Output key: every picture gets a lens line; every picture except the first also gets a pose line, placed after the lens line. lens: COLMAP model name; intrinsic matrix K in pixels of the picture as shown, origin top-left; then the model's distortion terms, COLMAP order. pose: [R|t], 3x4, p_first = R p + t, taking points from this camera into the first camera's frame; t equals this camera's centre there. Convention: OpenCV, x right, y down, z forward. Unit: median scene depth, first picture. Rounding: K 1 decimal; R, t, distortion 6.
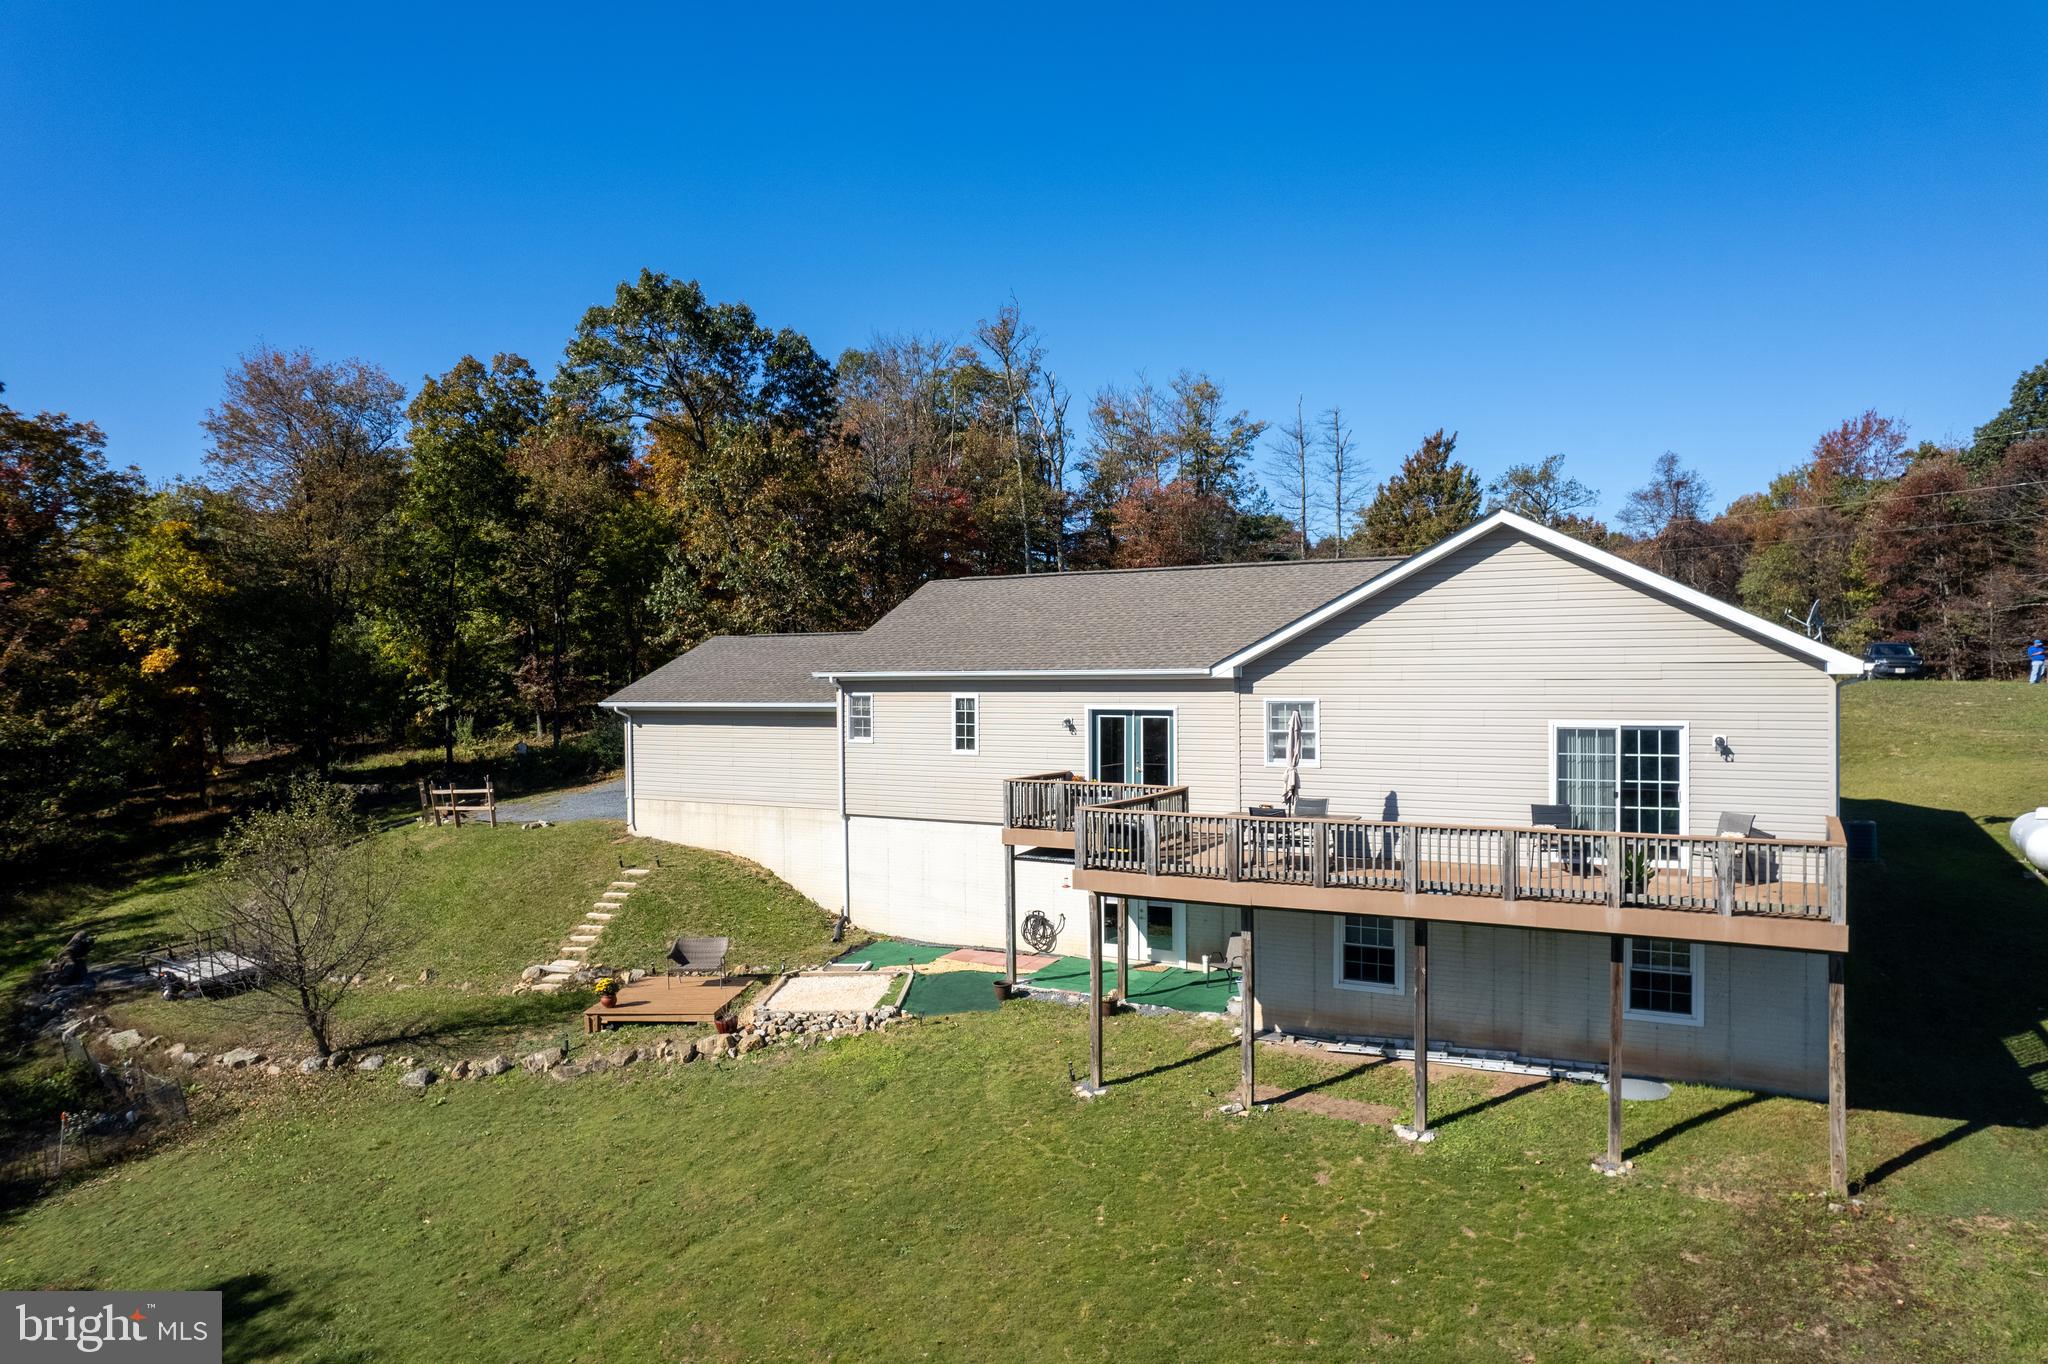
lens RADIAL K [[1306.2, 0, 1026.3], [0, 1306.2, 681.0], [0, 0, 1]] dist [-0.056113, 0.026428]
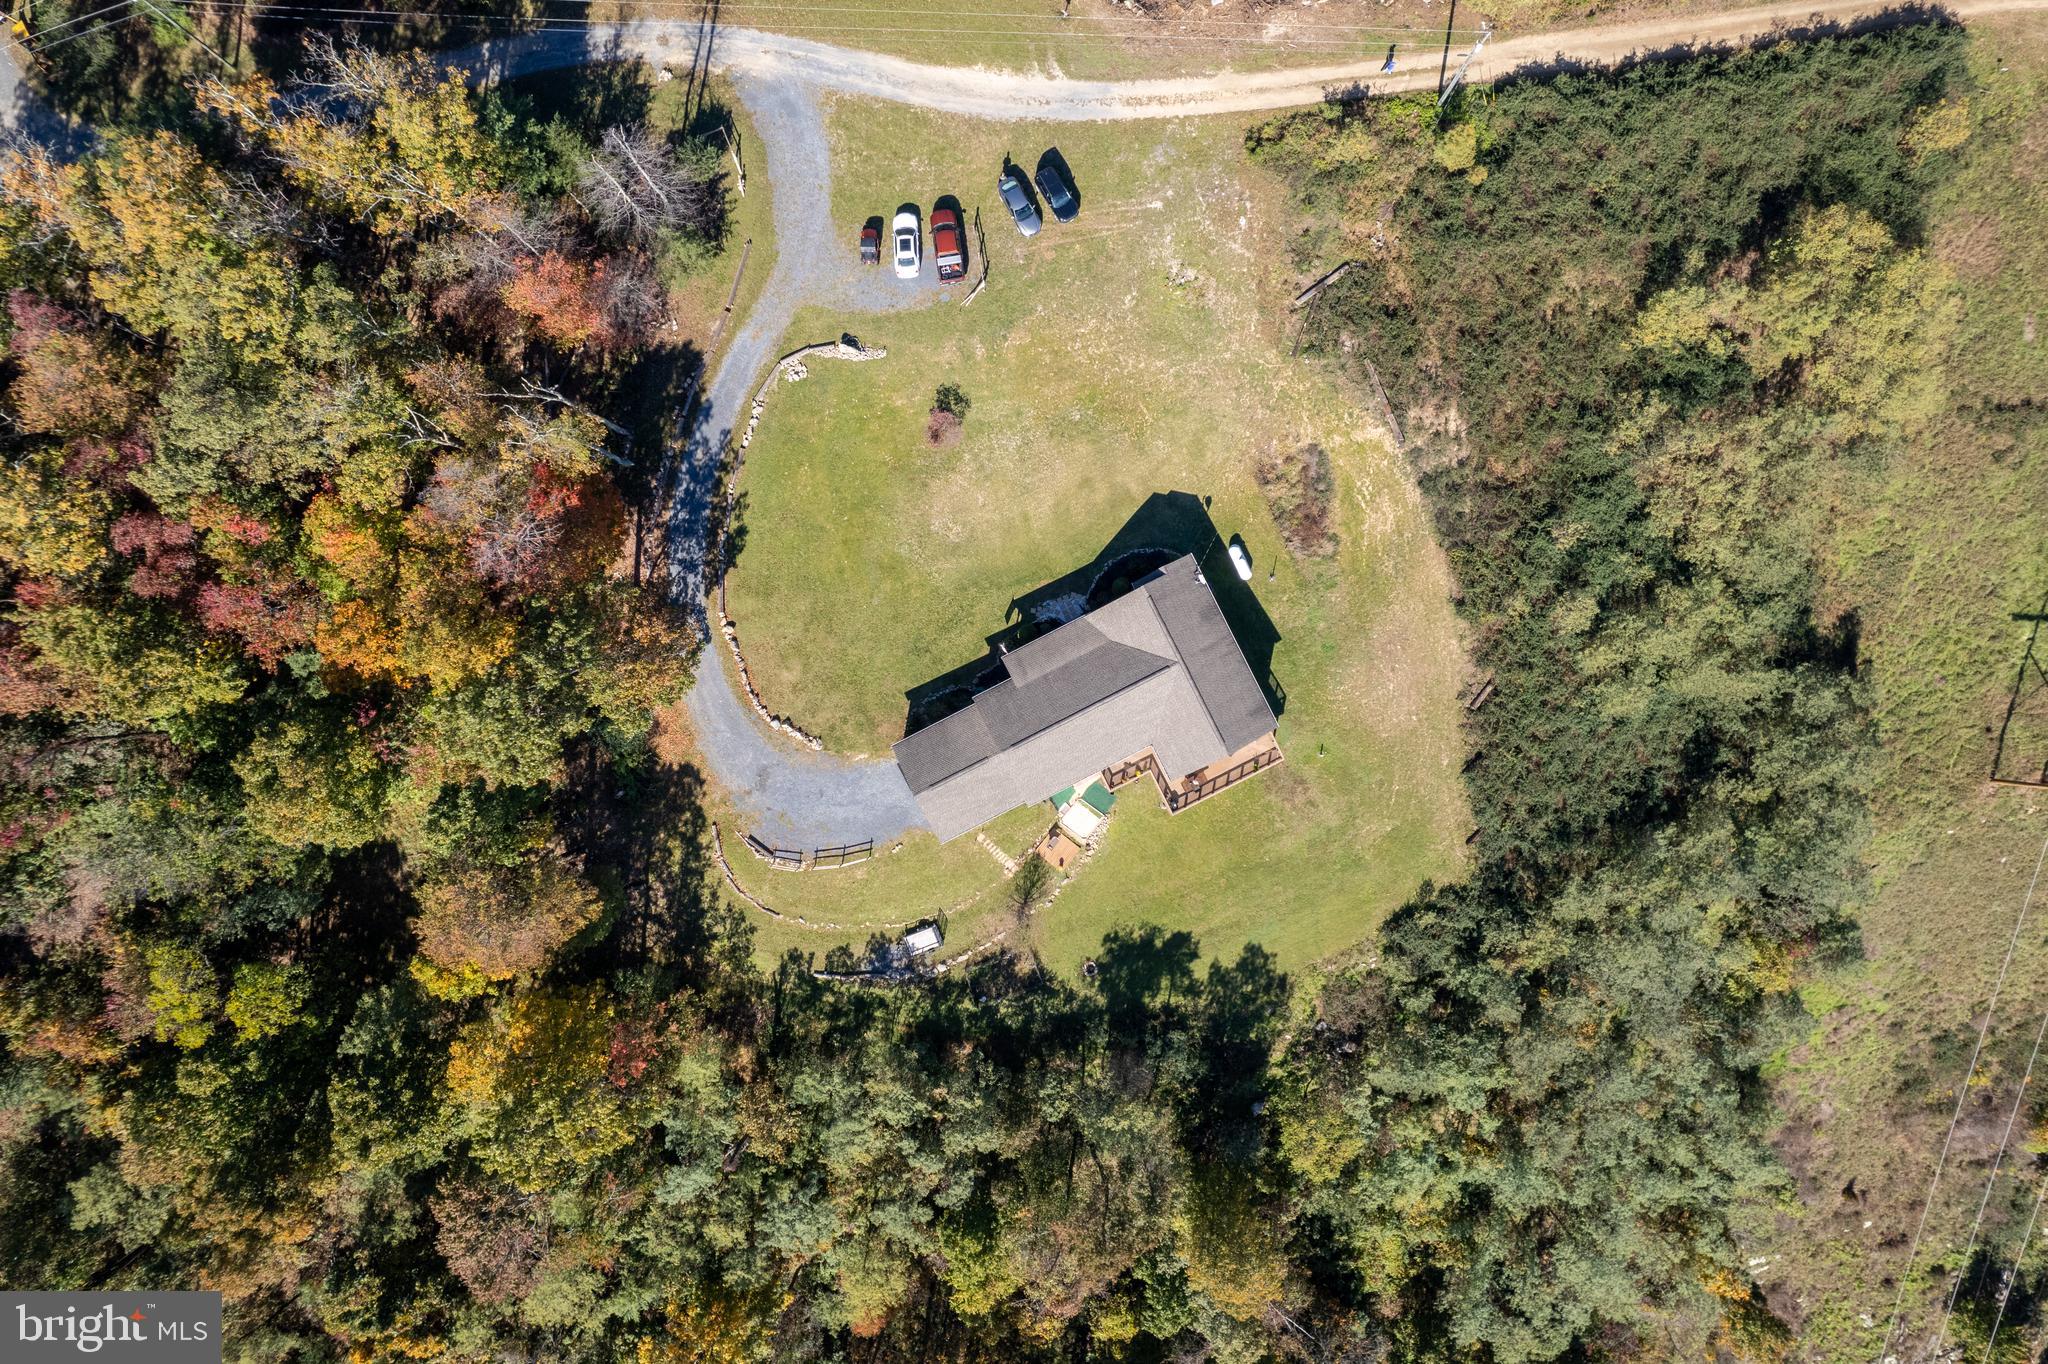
lens RADIAL K [[1302.2, 0, 1031.2], [0, 1302.2, 689.4], [0, 0, 1]] dist [-0.062891, 0.051928]
pose [[0.551924, -0.833883, 0.004356, 0.104739], [0.008203, 0.010653, 0.999910, -4.232676], [-0.833854, -0.551838, 0.012720, 1.380780]]
